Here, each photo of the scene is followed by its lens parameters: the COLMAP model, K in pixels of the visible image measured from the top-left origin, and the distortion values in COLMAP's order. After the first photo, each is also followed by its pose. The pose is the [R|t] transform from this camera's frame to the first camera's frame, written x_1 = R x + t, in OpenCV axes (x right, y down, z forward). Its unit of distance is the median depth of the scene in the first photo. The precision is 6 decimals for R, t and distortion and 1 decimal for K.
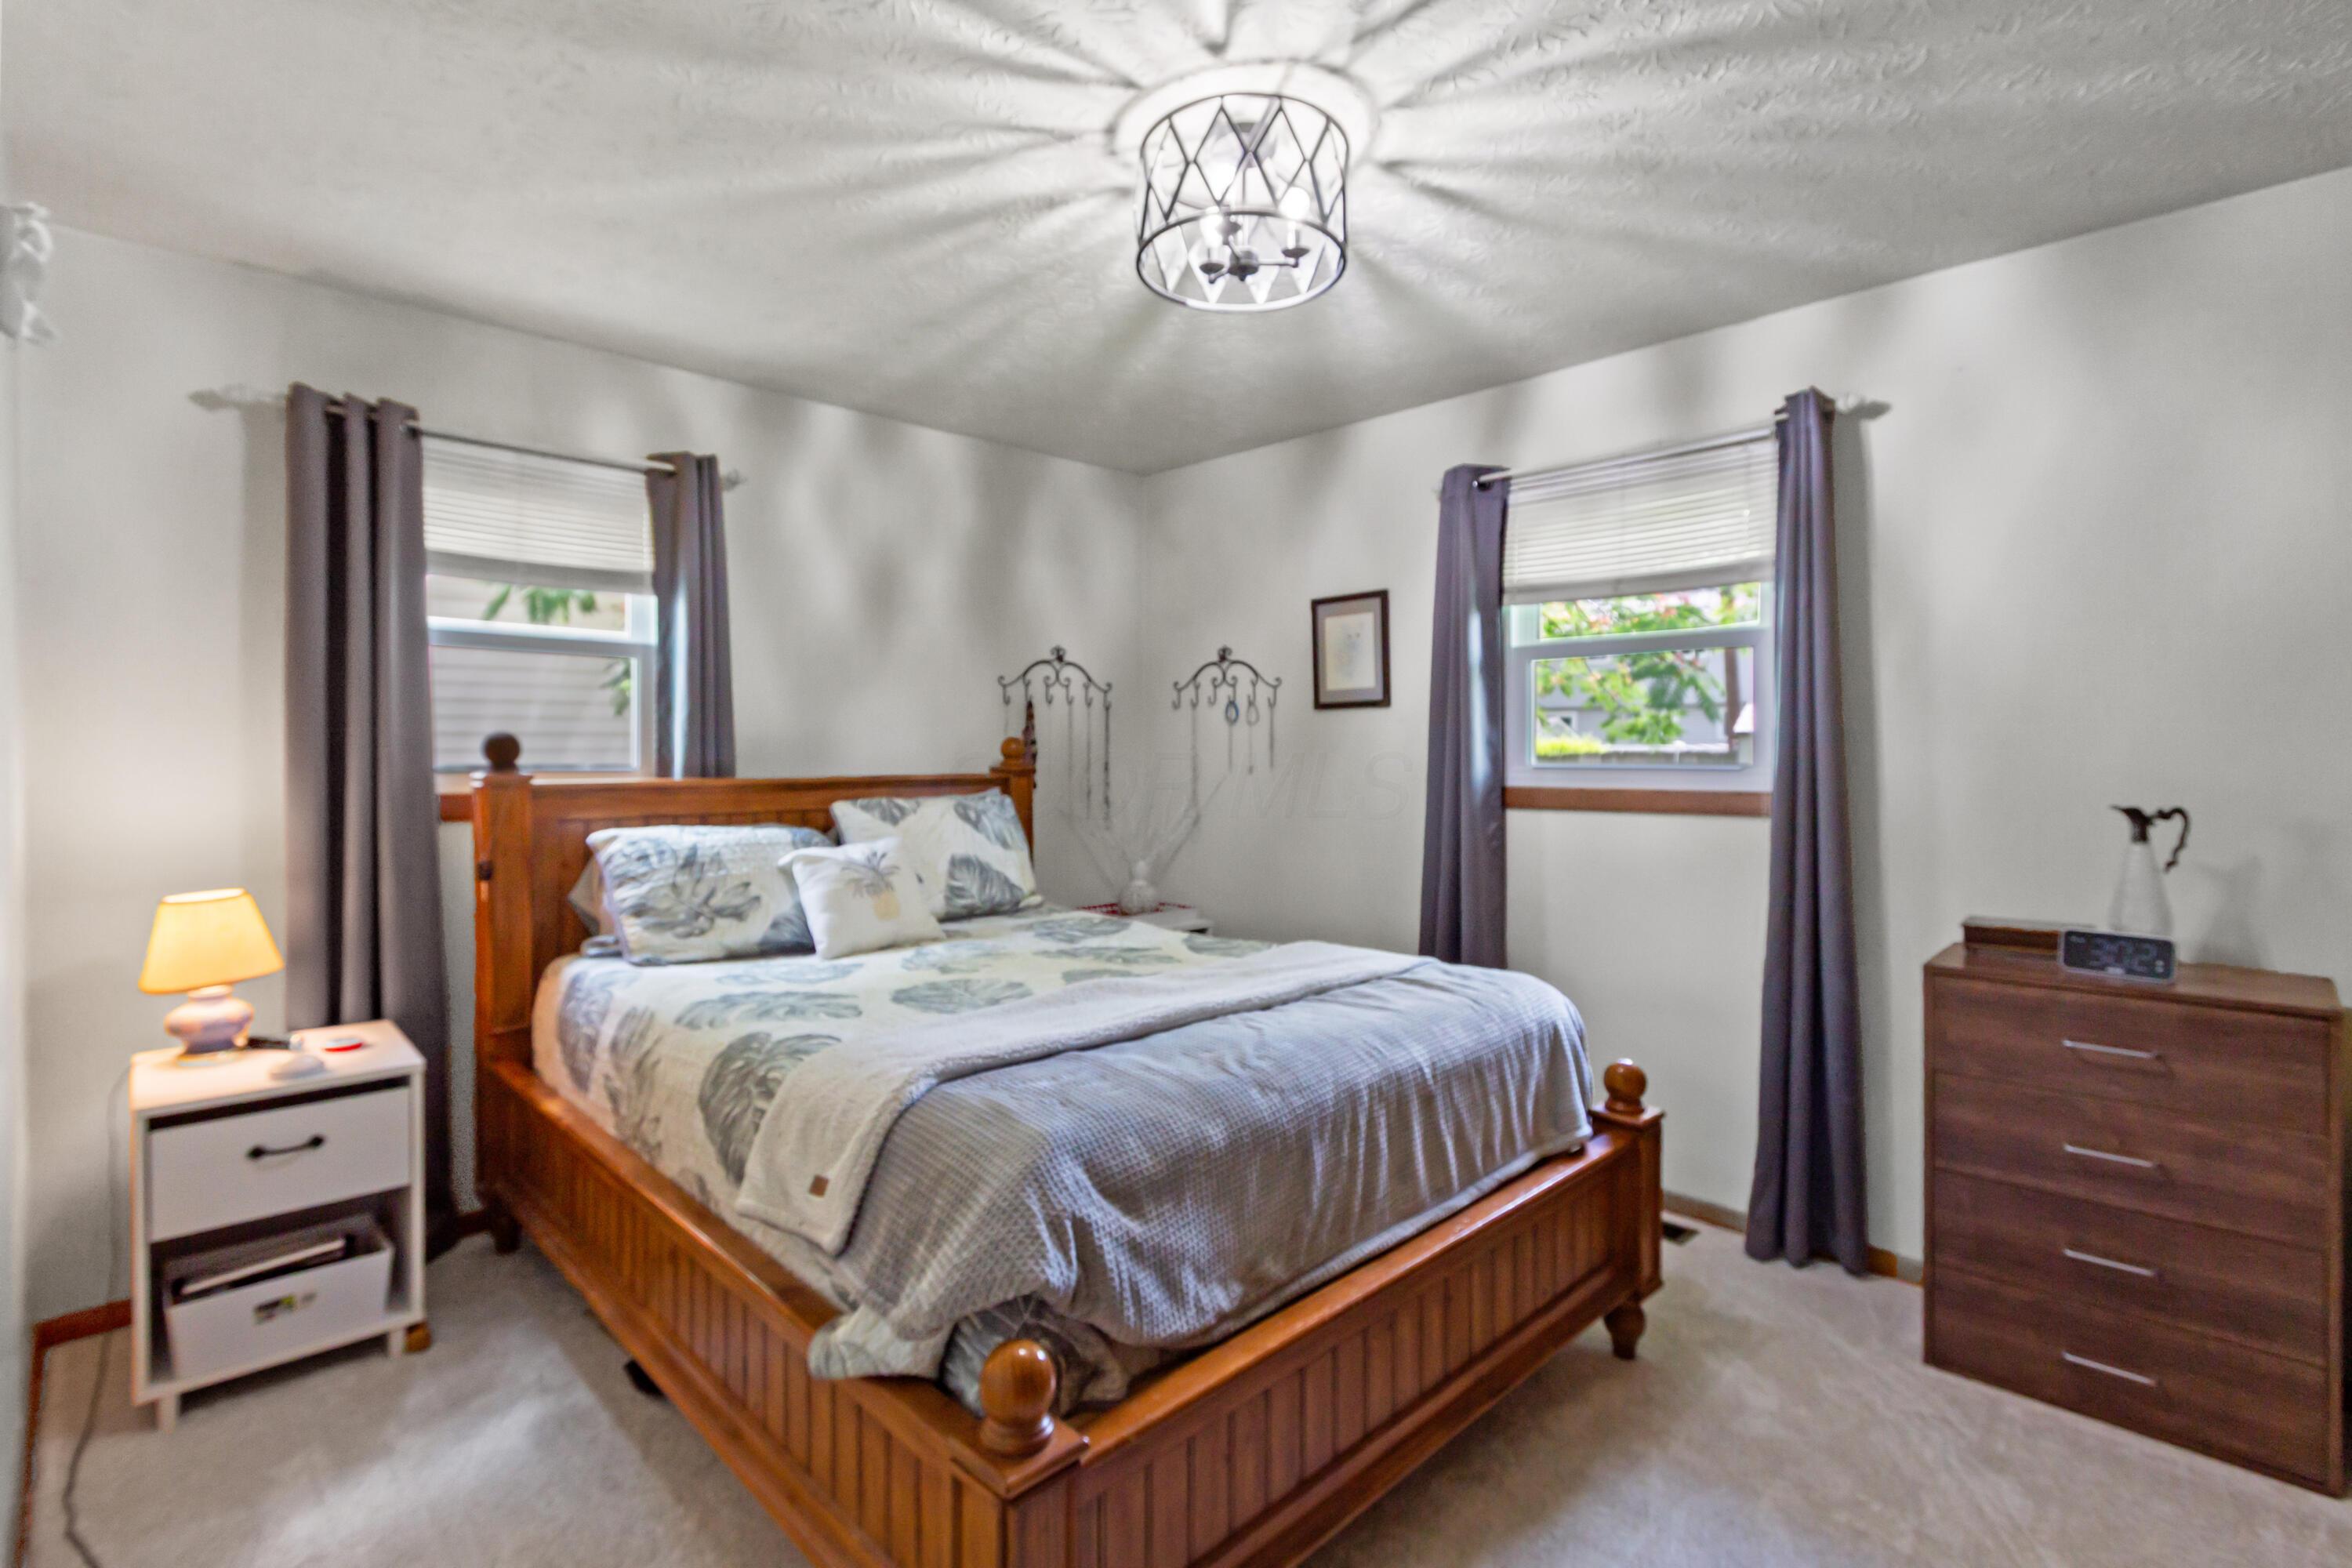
lens RADIAL K [[1083.8, 0, 1175.1], [0, 1083.8, 726.6], [0, 0, 1]] dist [0.003848, 0.001330]
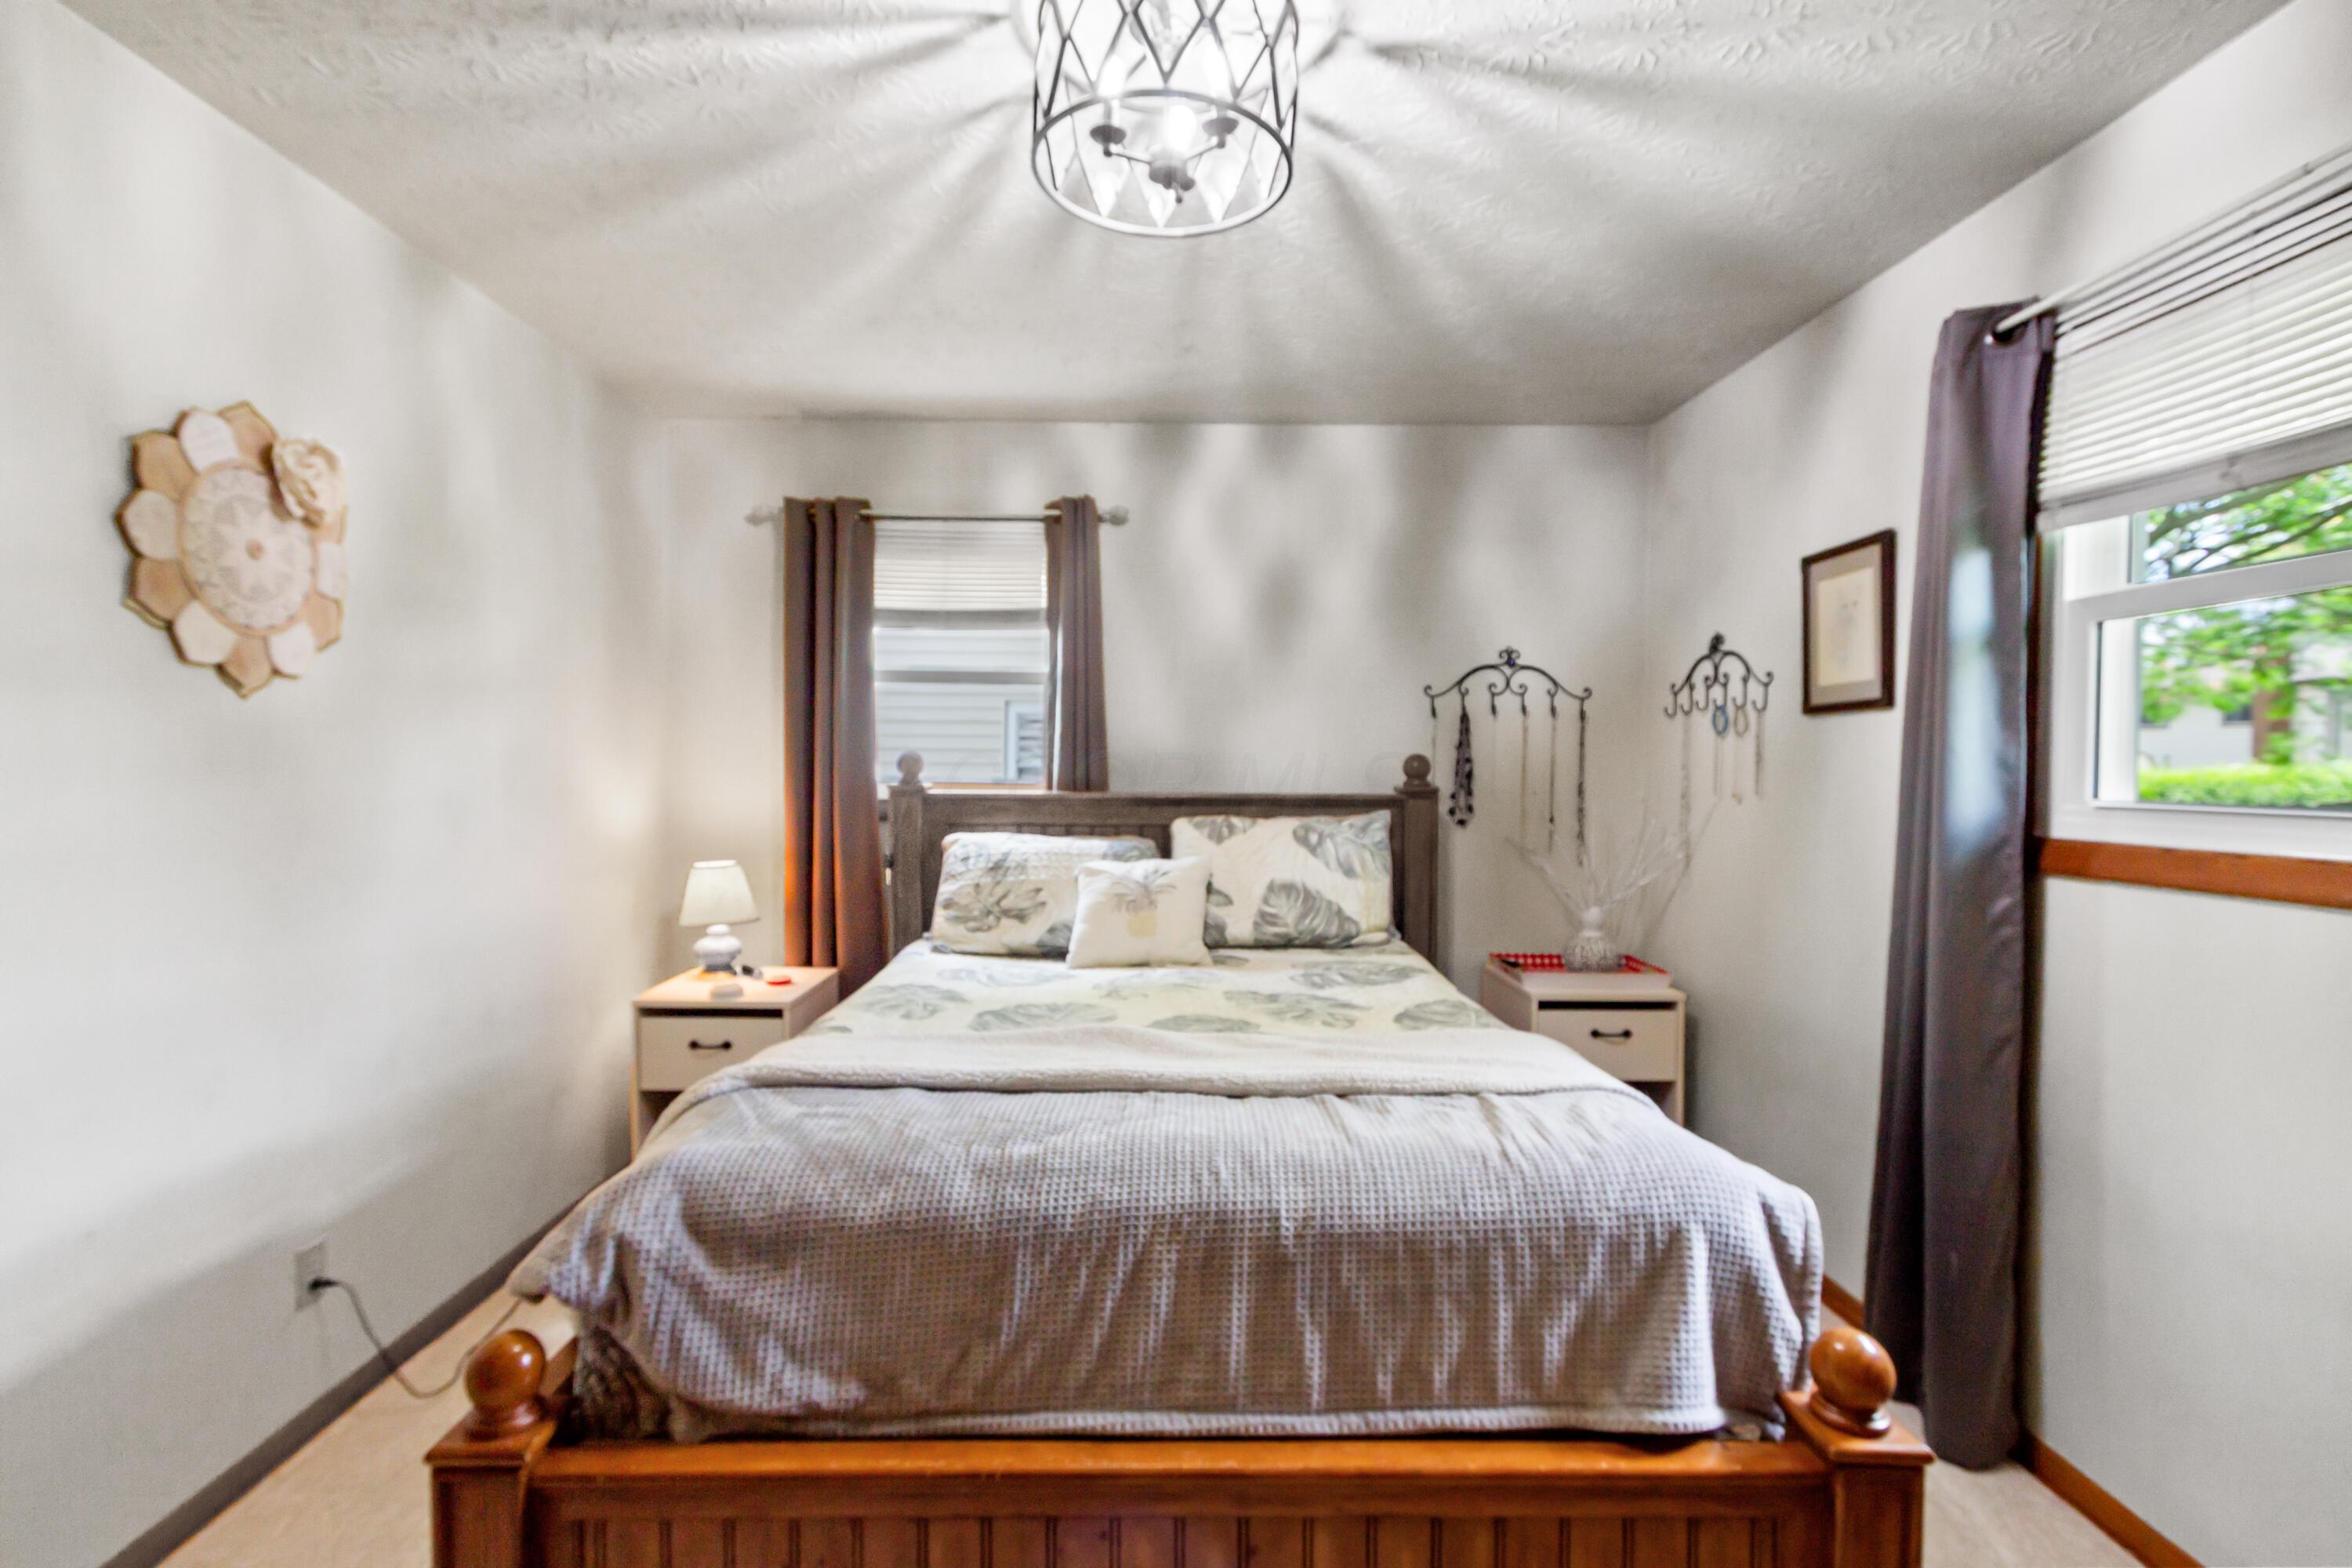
lens RADIAL K [[1095.9, 0, 1166.4], [0, 1095.9, 762.5], [0, 0, 1]] dist [0.002711, 0.001079]
pose [[0.729258, 0.005730, -0.684215, 0.393534], [0.007573, 0.999836, 0.016444, 0.000374], [0.684197, -0.017174, 0.729095, 0.251209]]
